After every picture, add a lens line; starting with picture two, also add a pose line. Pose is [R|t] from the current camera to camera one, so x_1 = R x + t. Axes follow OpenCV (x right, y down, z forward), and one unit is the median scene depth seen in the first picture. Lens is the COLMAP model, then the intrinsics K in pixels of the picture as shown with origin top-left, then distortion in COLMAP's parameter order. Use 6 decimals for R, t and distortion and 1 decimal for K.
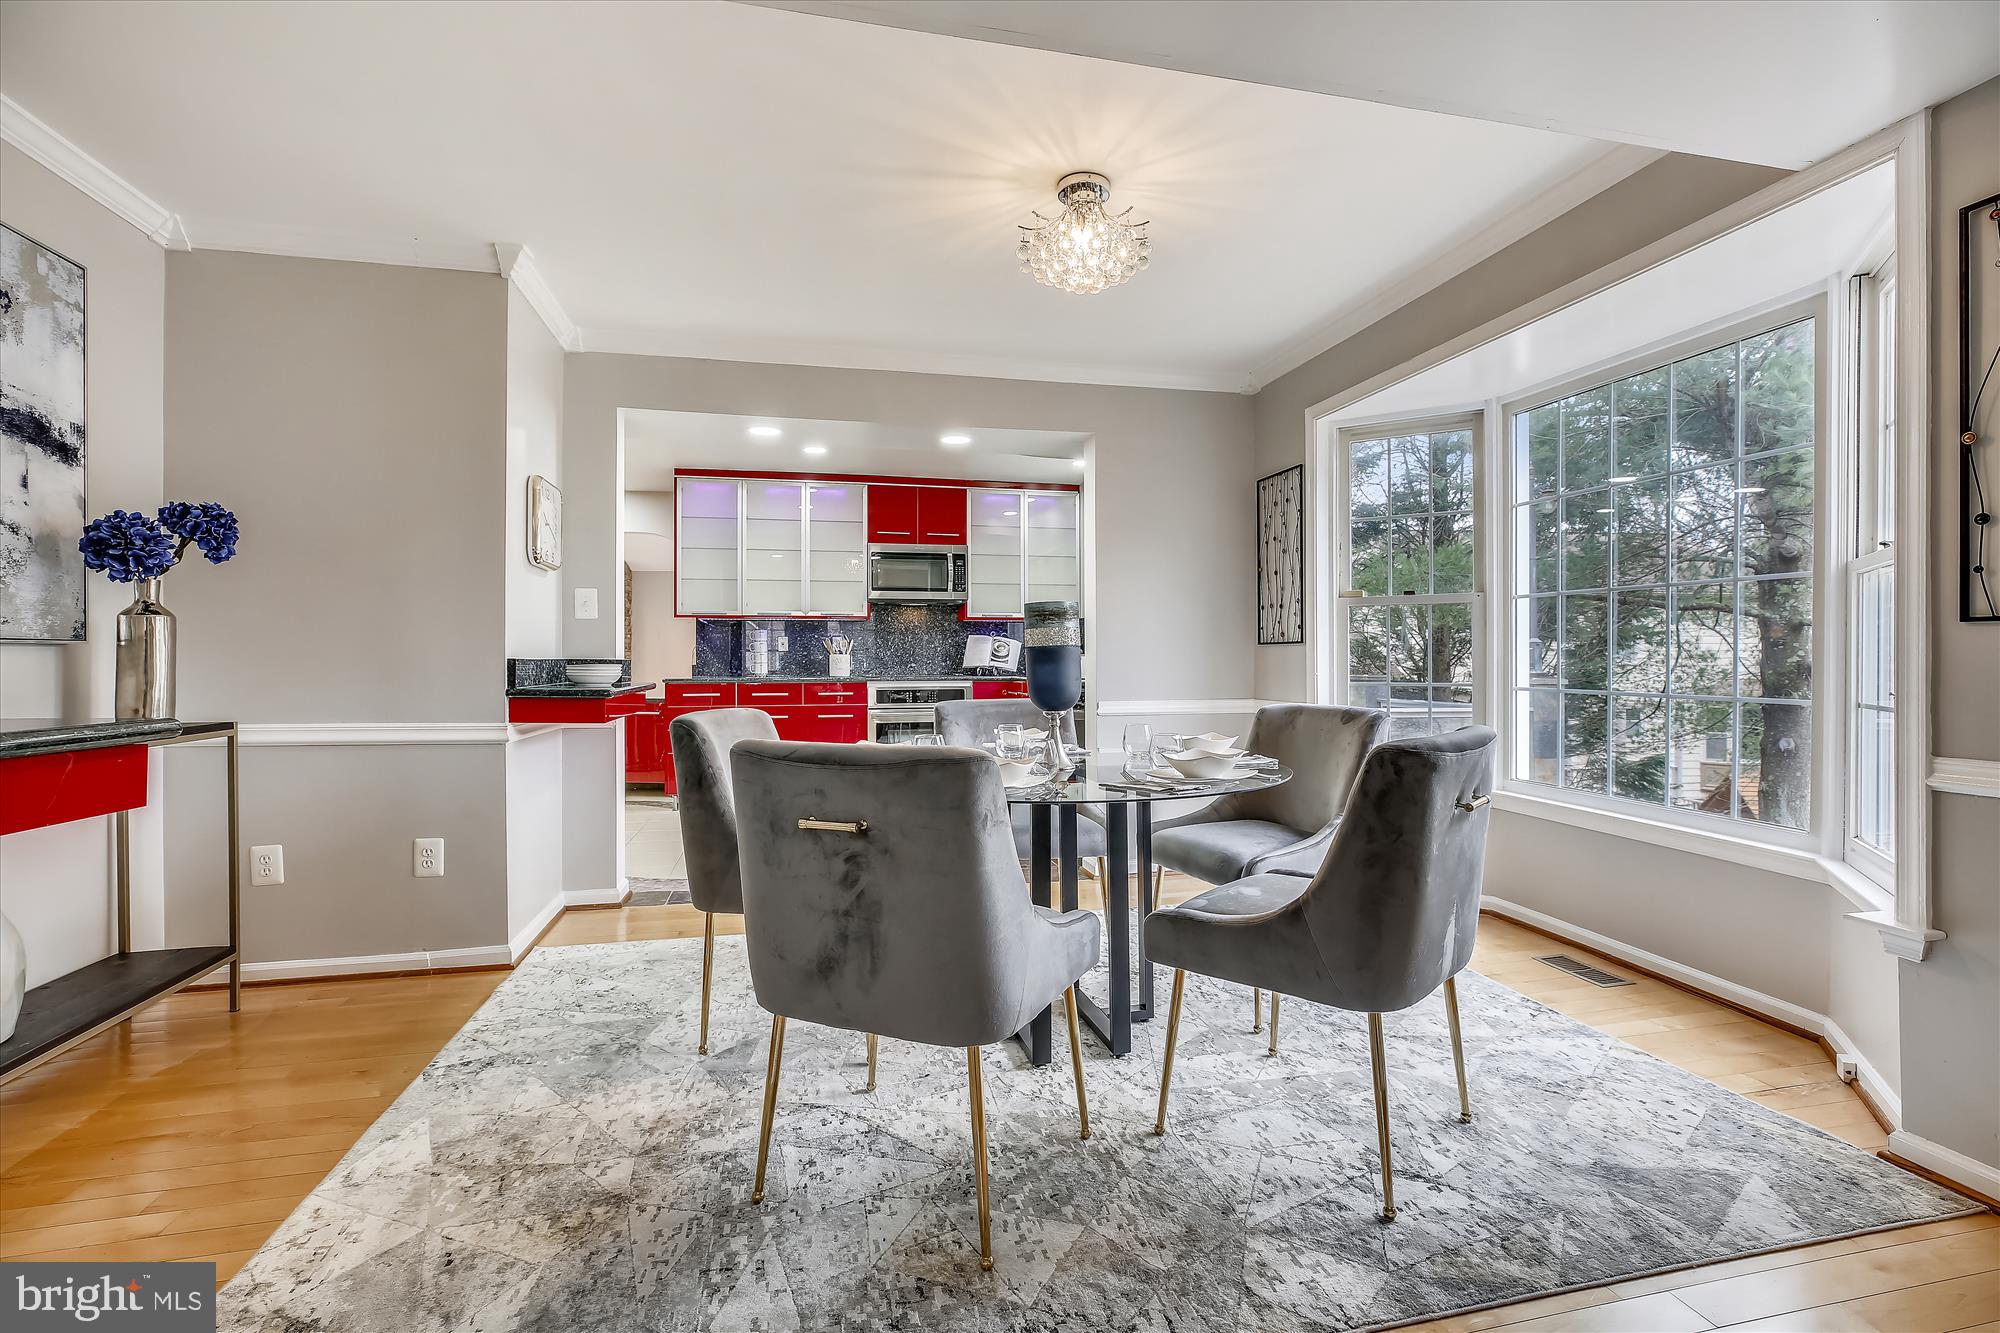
lens RADIAL K [[906.7, 0, 1005.3], [0, 906.7, 668.9], [0, 0, 1]] dist [-0.046558, 0.012005]
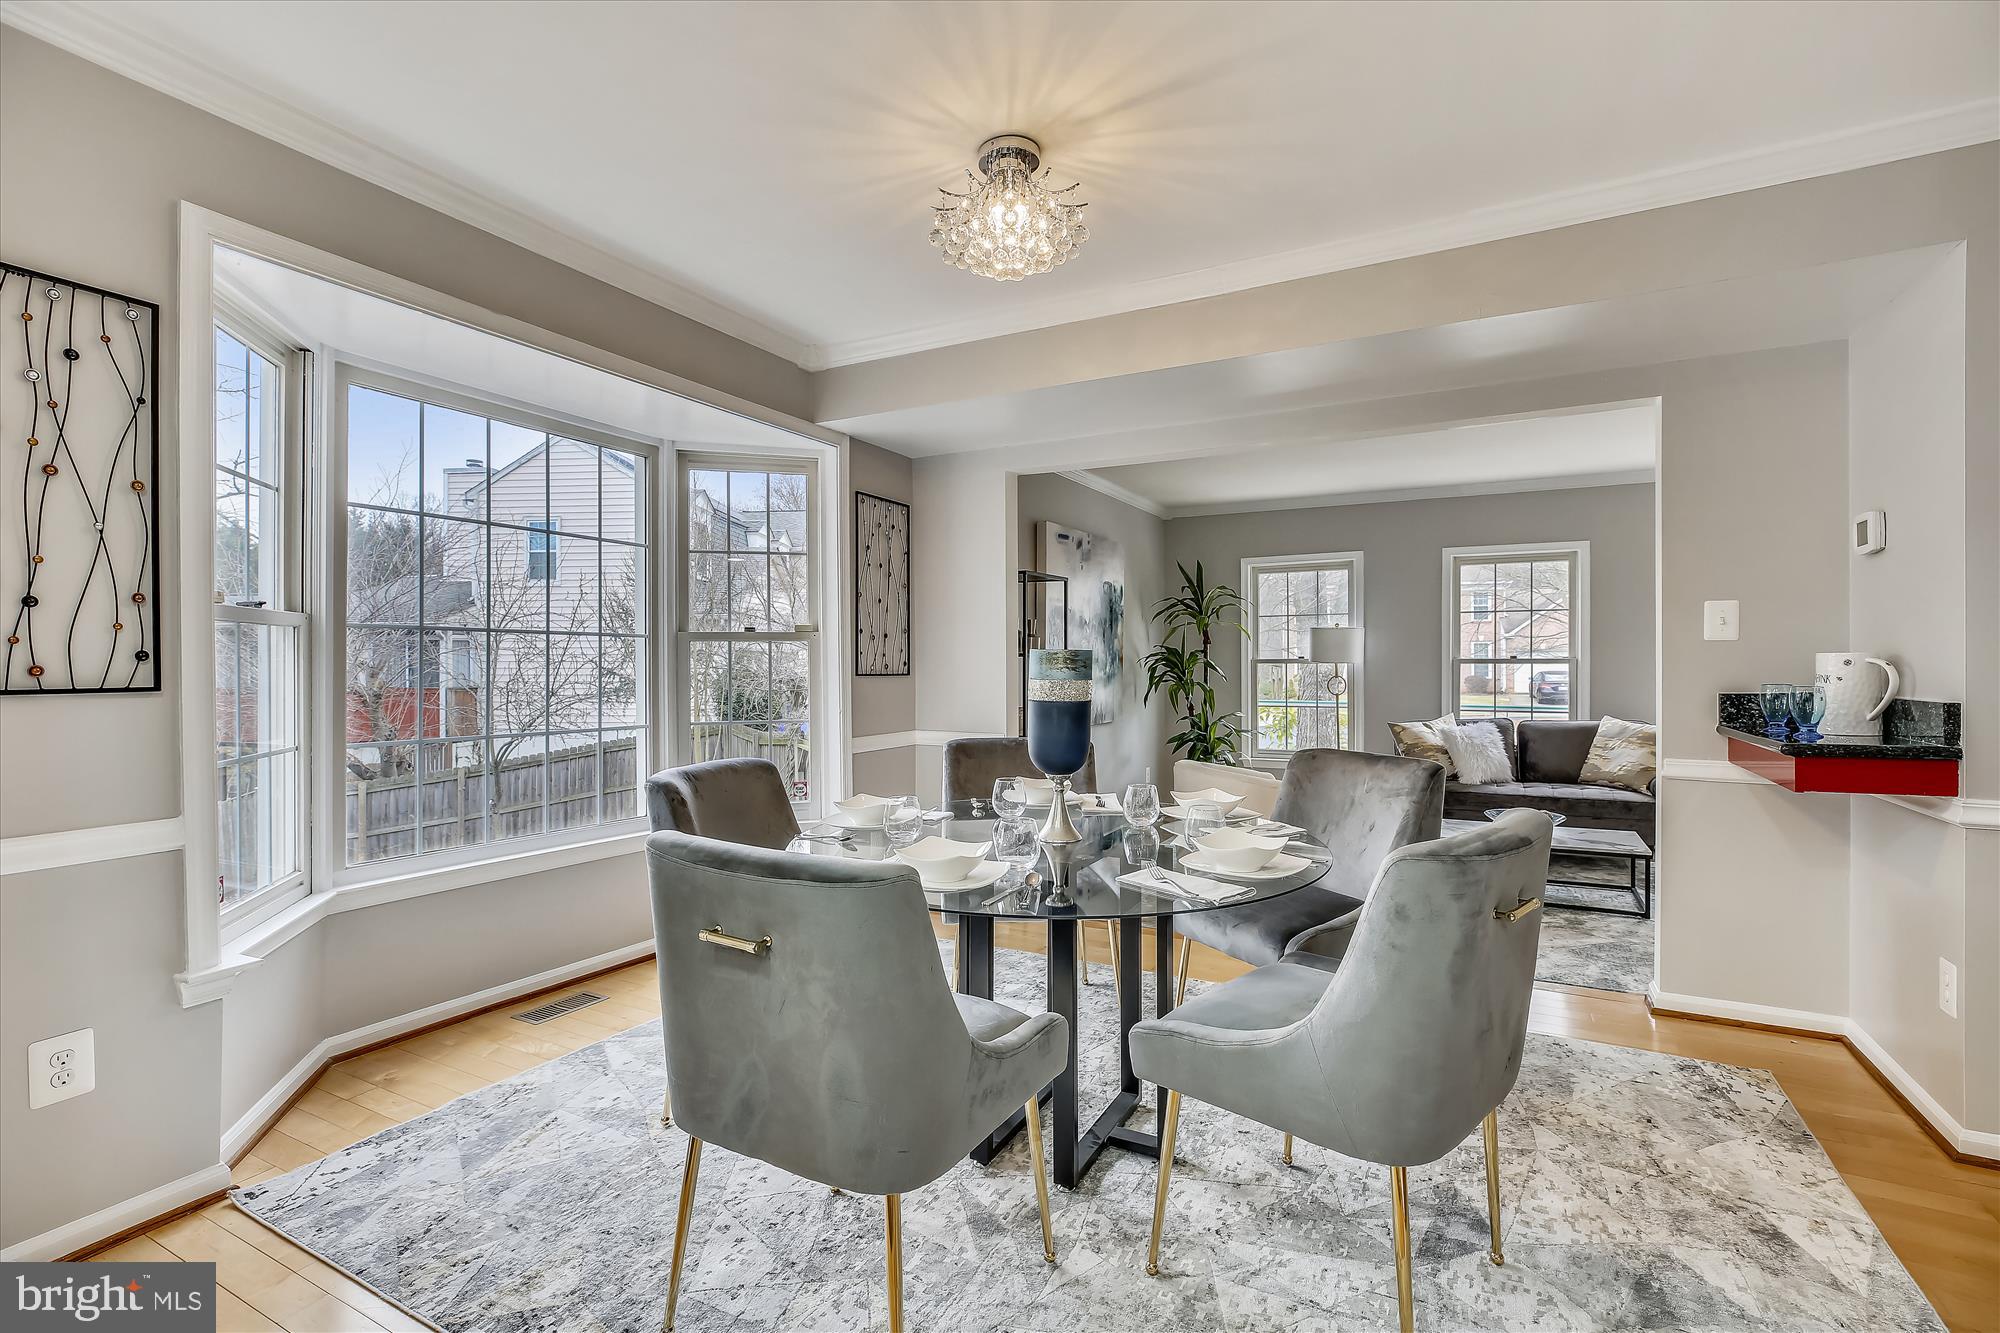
lens RADIAL K [[906.7, 0, 1005.3], [0, 906.7, 668.9], [0, 0, 1]] dist [-0.046558, 0.012005]
pose [[-0.760039, 0.000519, 0.649877, -0.459793], [0.013664, 0.999791, 0.015182, -0.064192], [-0.649733, 0.020419, -0.759888, 1.657456]]
